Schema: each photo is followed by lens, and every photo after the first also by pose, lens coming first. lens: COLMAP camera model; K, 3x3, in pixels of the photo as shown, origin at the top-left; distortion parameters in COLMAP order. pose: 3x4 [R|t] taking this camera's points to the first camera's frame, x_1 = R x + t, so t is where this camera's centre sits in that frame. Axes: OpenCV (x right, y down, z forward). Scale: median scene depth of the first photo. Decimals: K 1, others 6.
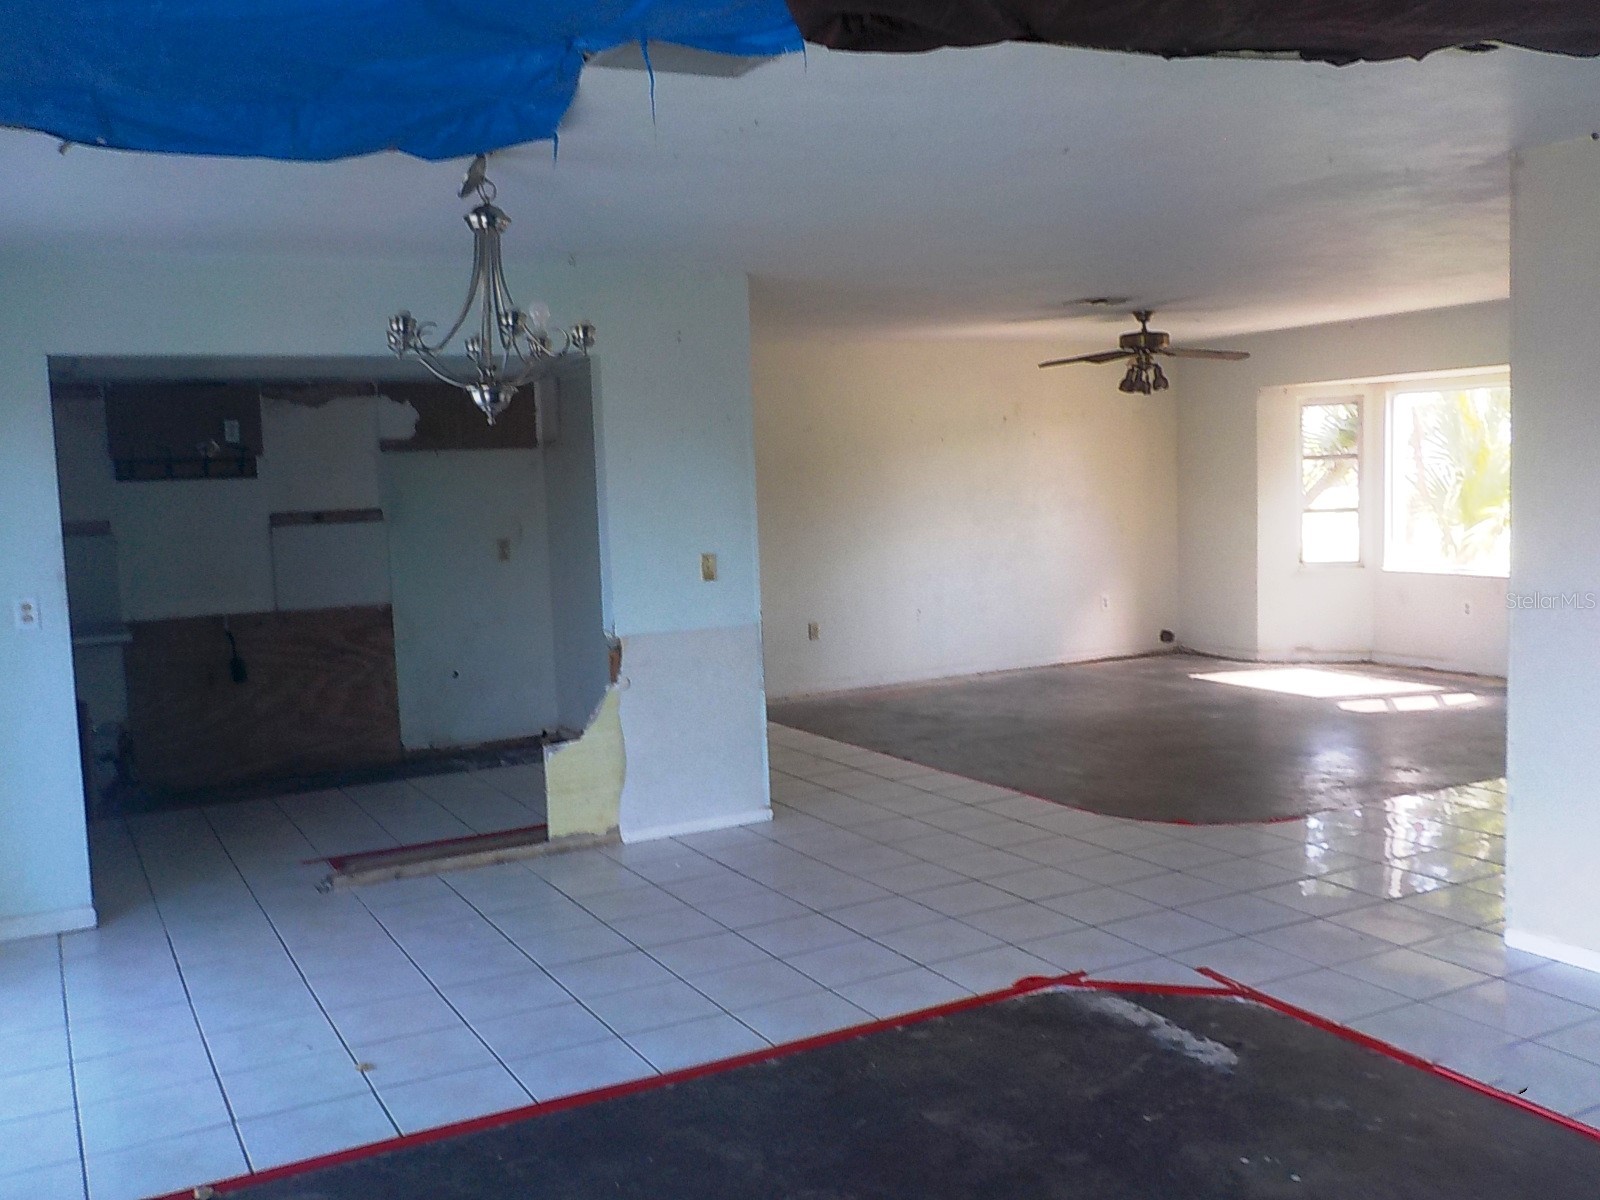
lens RADIAL K [[1480.1, 0, 799.4], [0, 1480.1, 601.8], [0, 0, 1]] dist [0.012408, 0.000000]
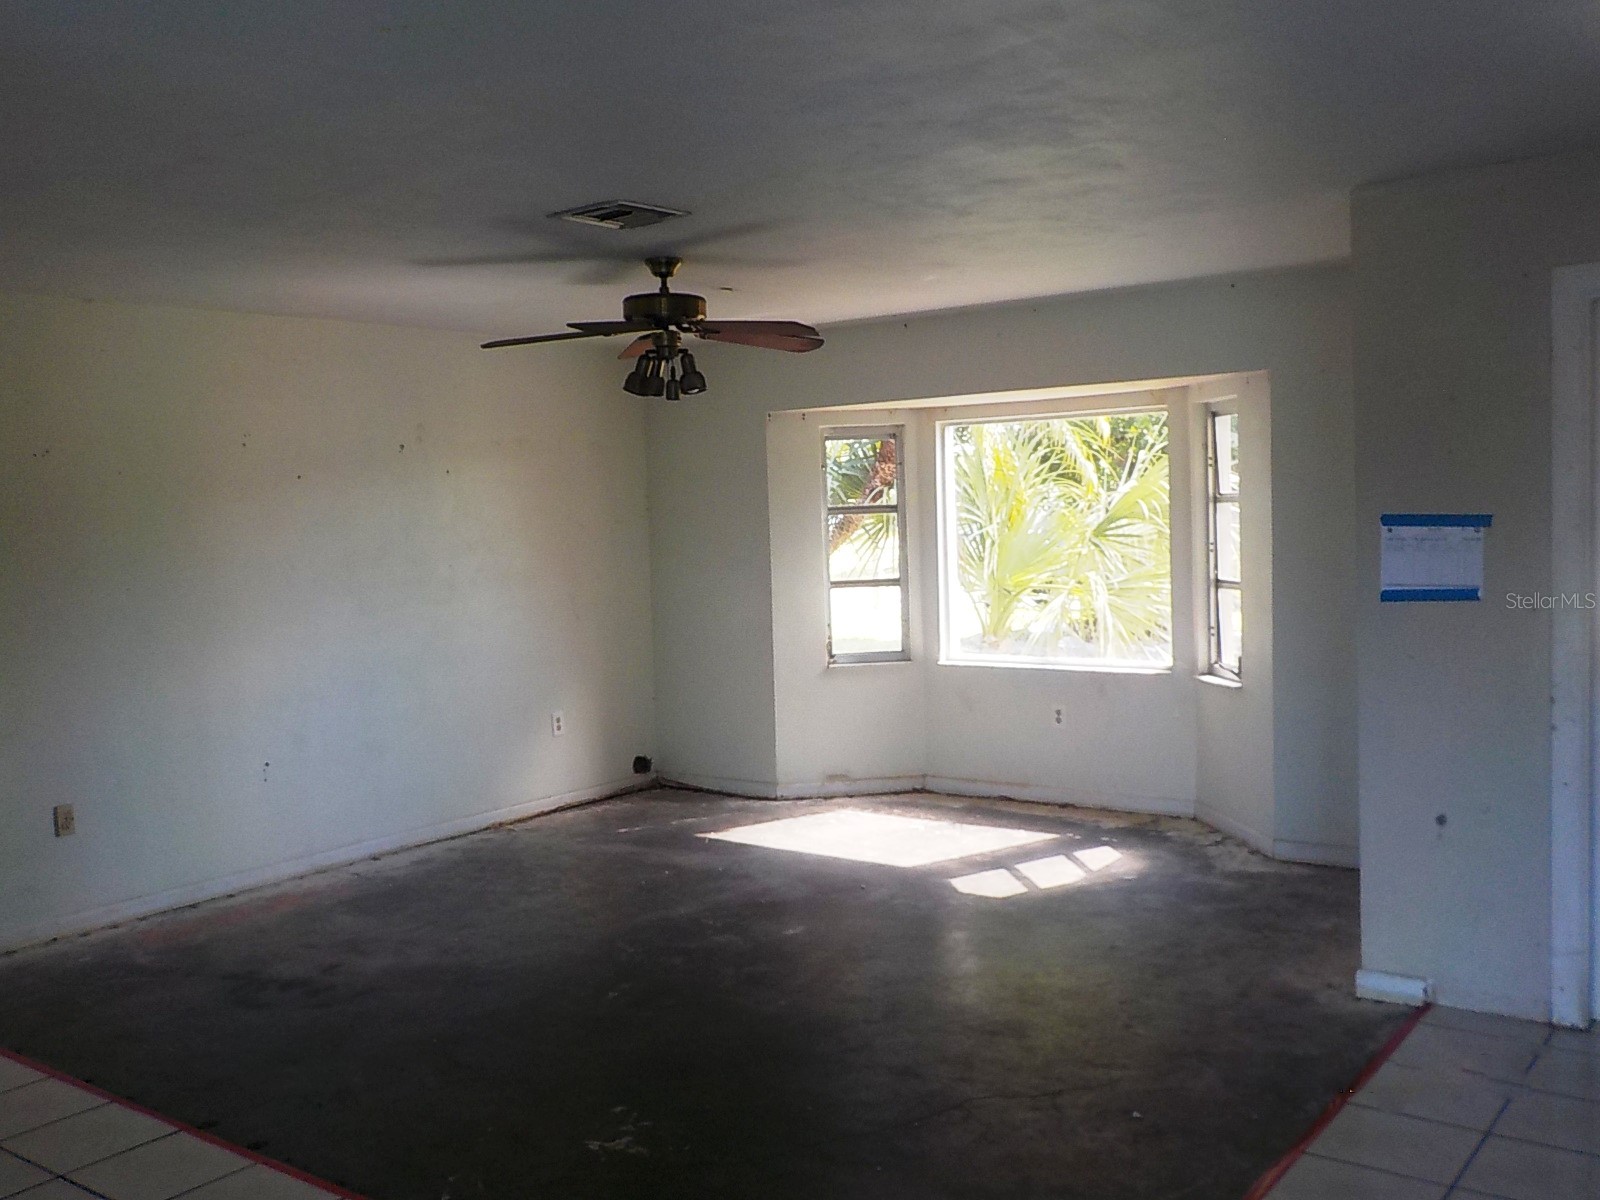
lens RADIAL K [[1480.1, 0, 803.4], [0, 1480.1, 603.5], [0, 0, 1]] dist [0.012408, 0.000000]
pose [[0.905040, -0.022477, 0.424732, 0.024529], [0.038039, 0.998878, -0.028195, -0.033155], [-0.423621, 0.041674, 0.904880, 0.367481]]
